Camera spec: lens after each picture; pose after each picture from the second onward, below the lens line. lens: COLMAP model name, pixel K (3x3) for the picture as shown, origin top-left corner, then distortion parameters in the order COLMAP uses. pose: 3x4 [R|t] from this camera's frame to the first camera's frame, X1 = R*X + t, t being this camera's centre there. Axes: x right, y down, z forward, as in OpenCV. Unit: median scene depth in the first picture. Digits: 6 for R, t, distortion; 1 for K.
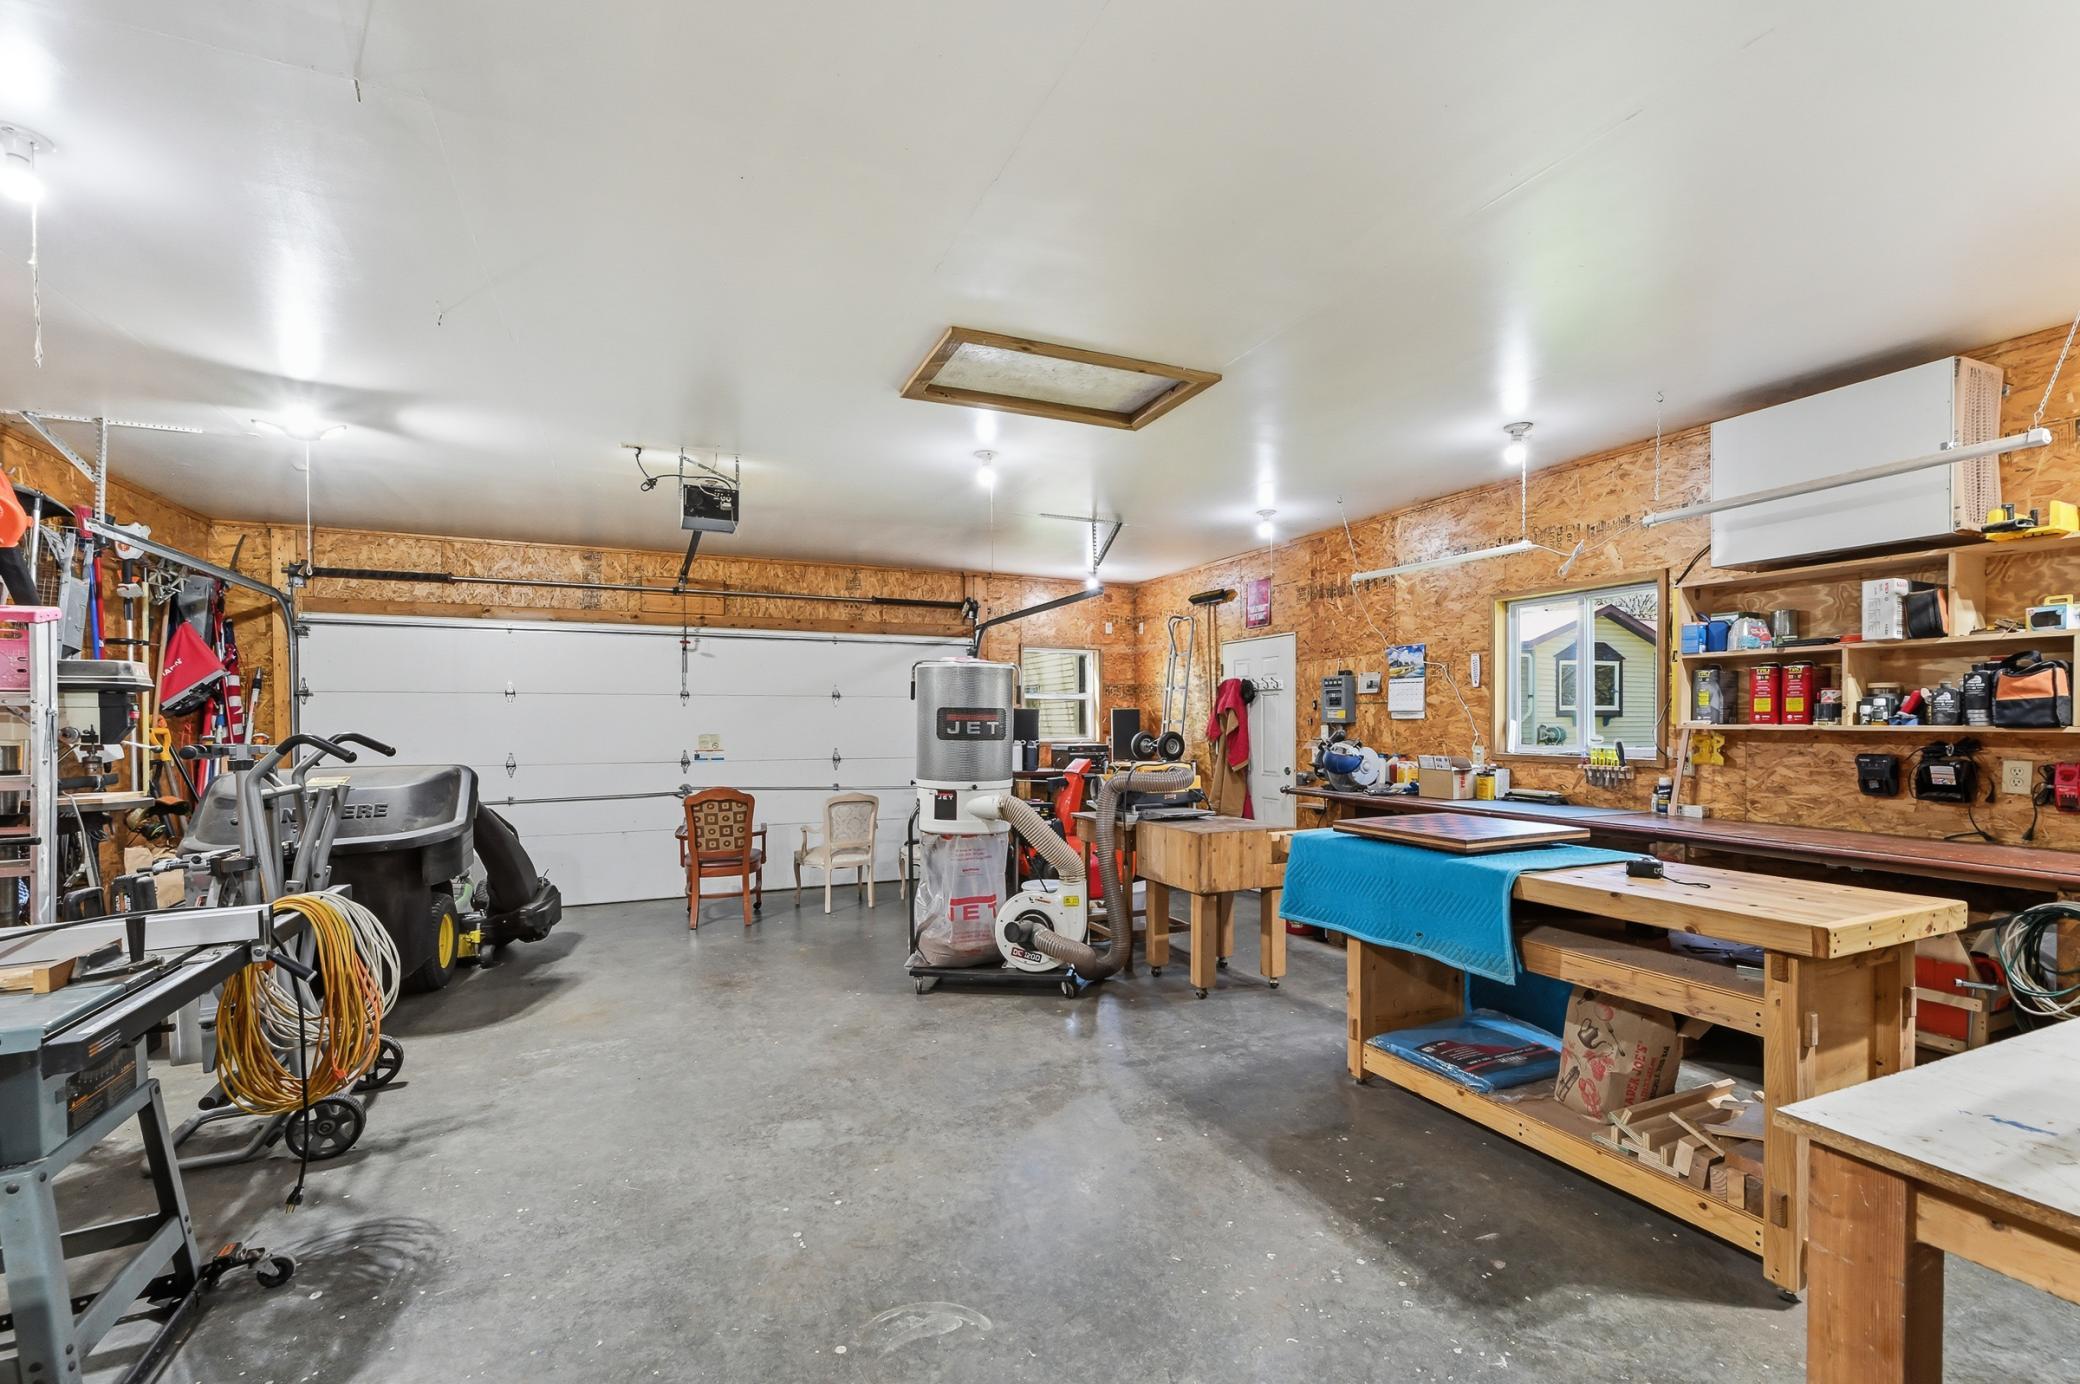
lens RADIAL K [[895.0, 0, 1044.0], [0, 895.0, 734.7], [0, 0, 1]] dist [0.000061, 0.000049]
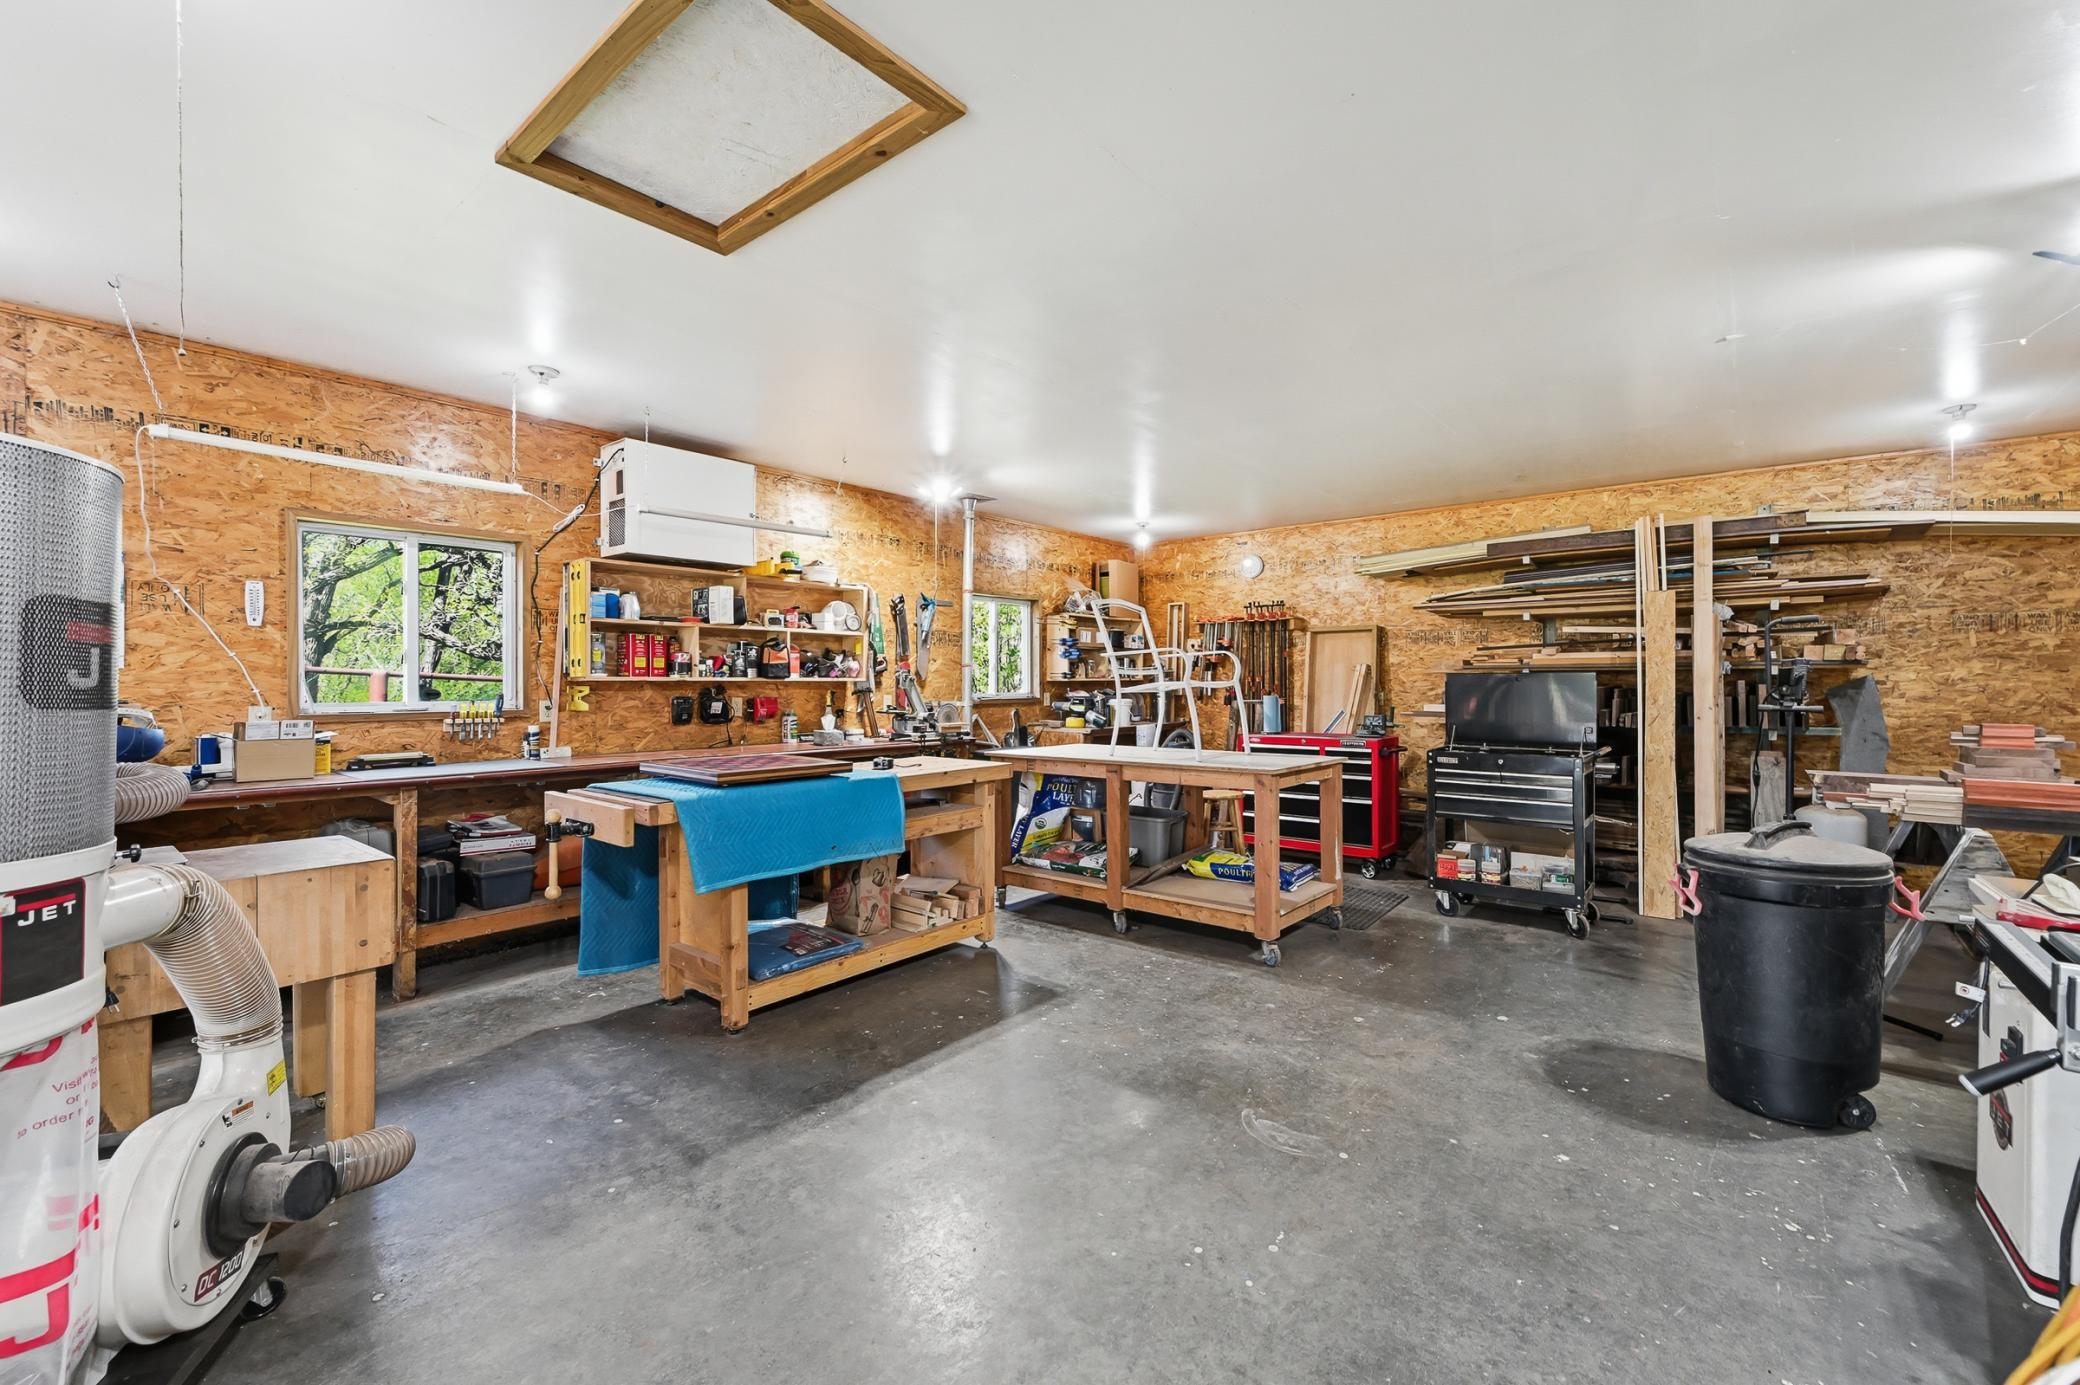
lens RADIAL K [[866.8, 0, 1044.1], [0, 866.8, 681.6], [0, 0, 1]] dist [-0.000521, -0.000022]
pose [[-0.447825, 0.004127, 0.894112, -0.634288], [0.017628, 0.999836, 0.004214, 0.000844], [-0.893948, 0.017648, -0.447824, 1.068295]]
